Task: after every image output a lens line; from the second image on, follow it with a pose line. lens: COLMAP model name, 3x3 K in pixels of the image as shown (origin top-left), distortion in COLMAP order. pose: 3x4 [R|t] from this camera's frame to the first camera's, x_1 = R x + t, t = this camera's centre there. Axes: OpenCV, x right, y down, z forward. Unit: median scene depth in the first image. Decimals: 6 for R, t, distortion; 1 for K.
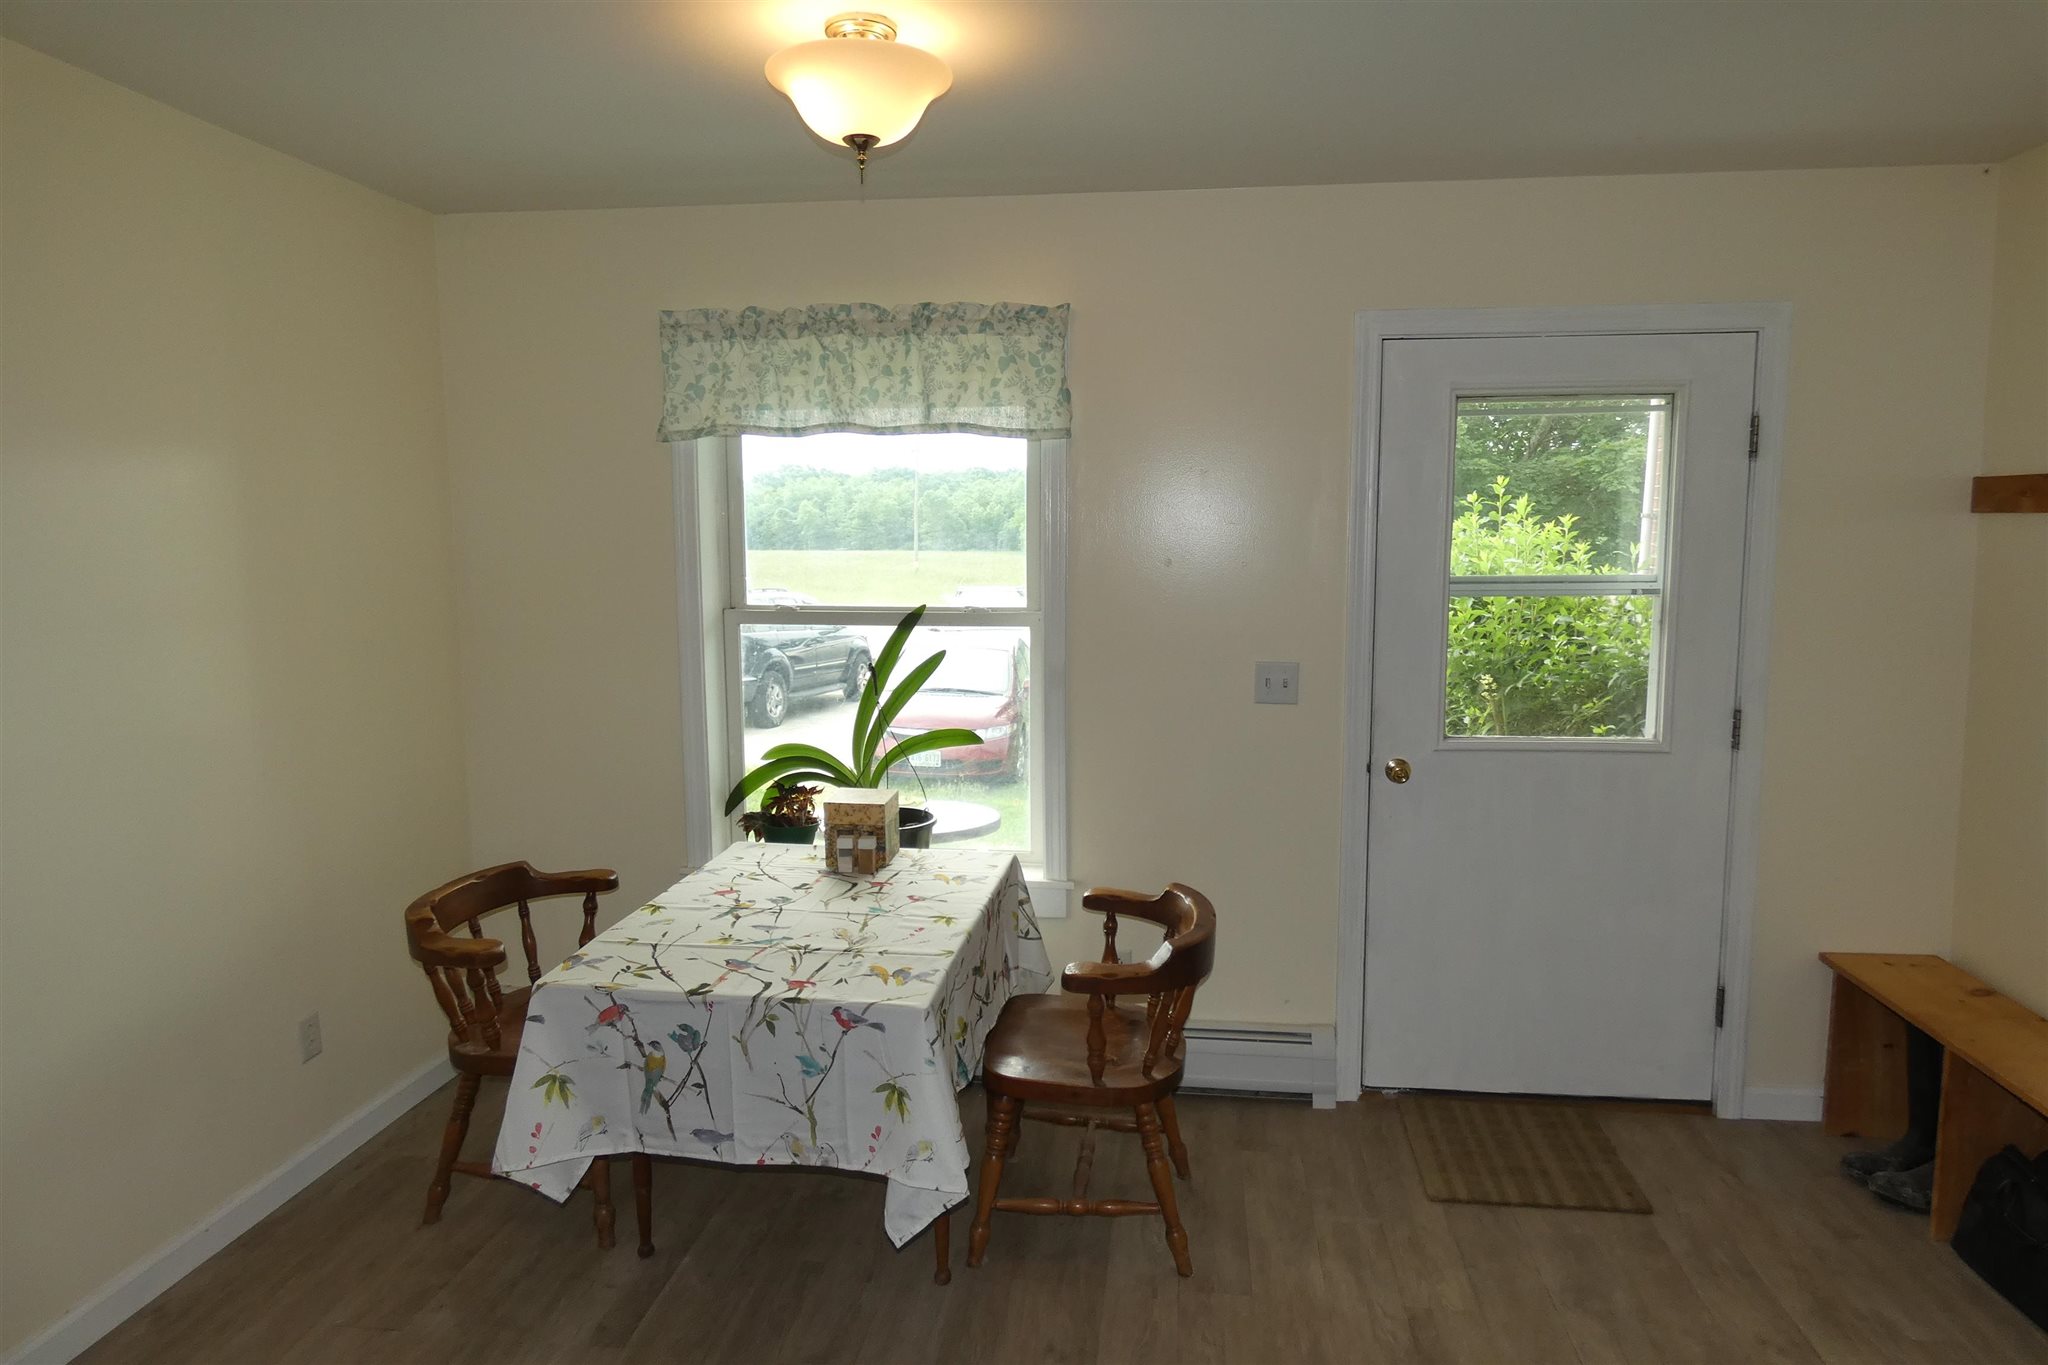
lens RADIAL K [[1224.2, 0, 1019.9], [0, 1224.2, 655.3], [0, 0, 1]] dist [-0.053504, 0.000108]
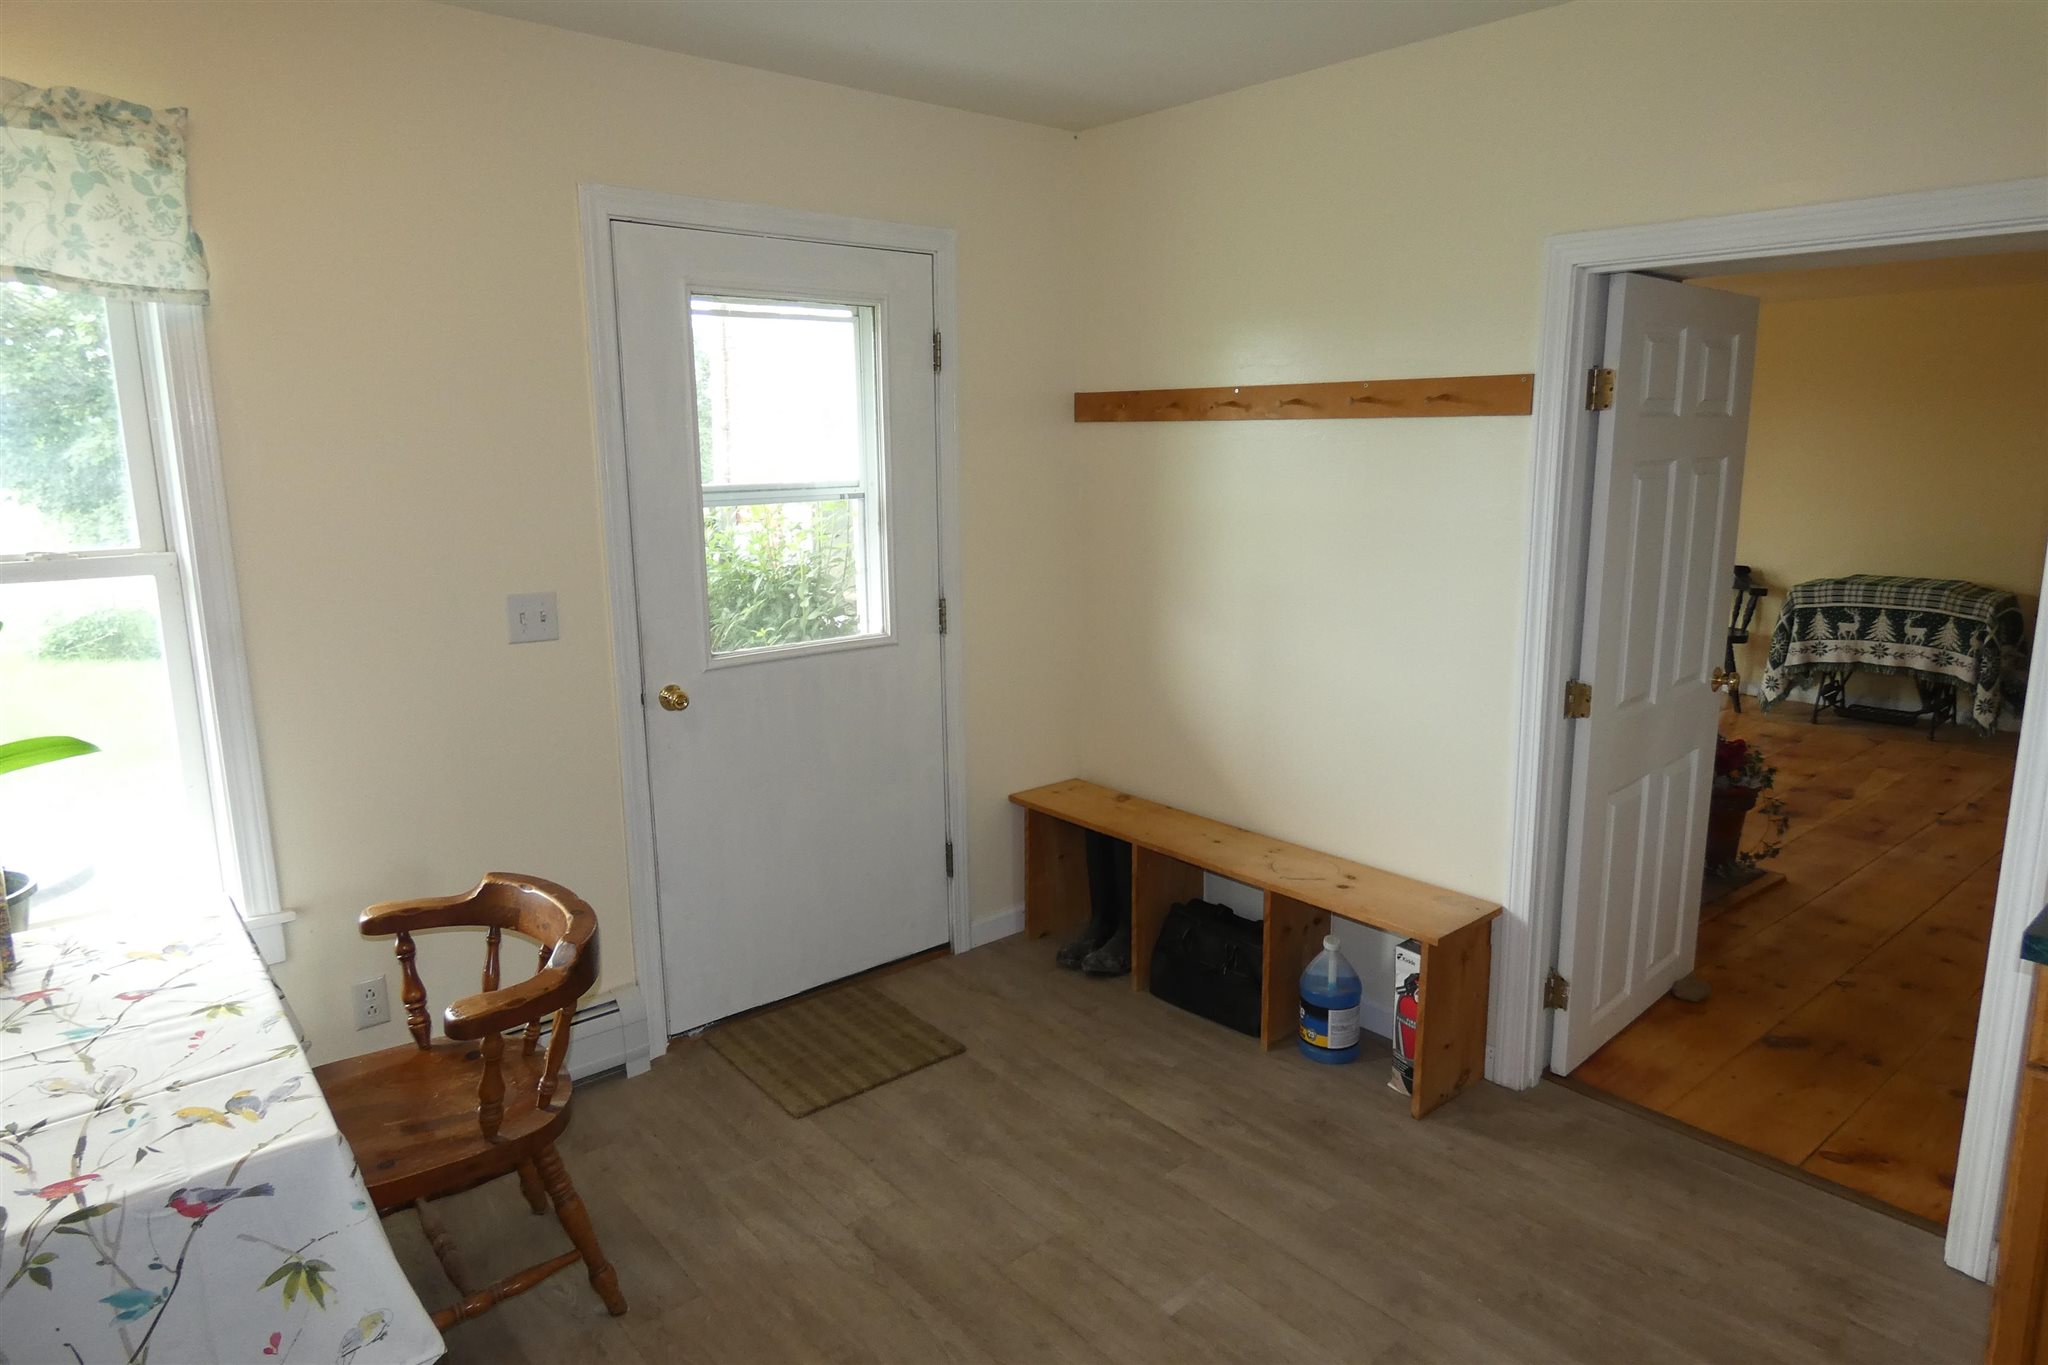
lens RADIAL K [[1211.7, 0, 1029.1], [0, 1211.7, 670.1], [0, 0, 1]] dist [-0.044602, 0.015245]
pose [[0.641594, -0.136650, 0.754775, -0.228574], [0.077457, 0.990515, 0.113488, -0.010753], [-0.763124, -0.014351, 0.646093, 0.212917]]
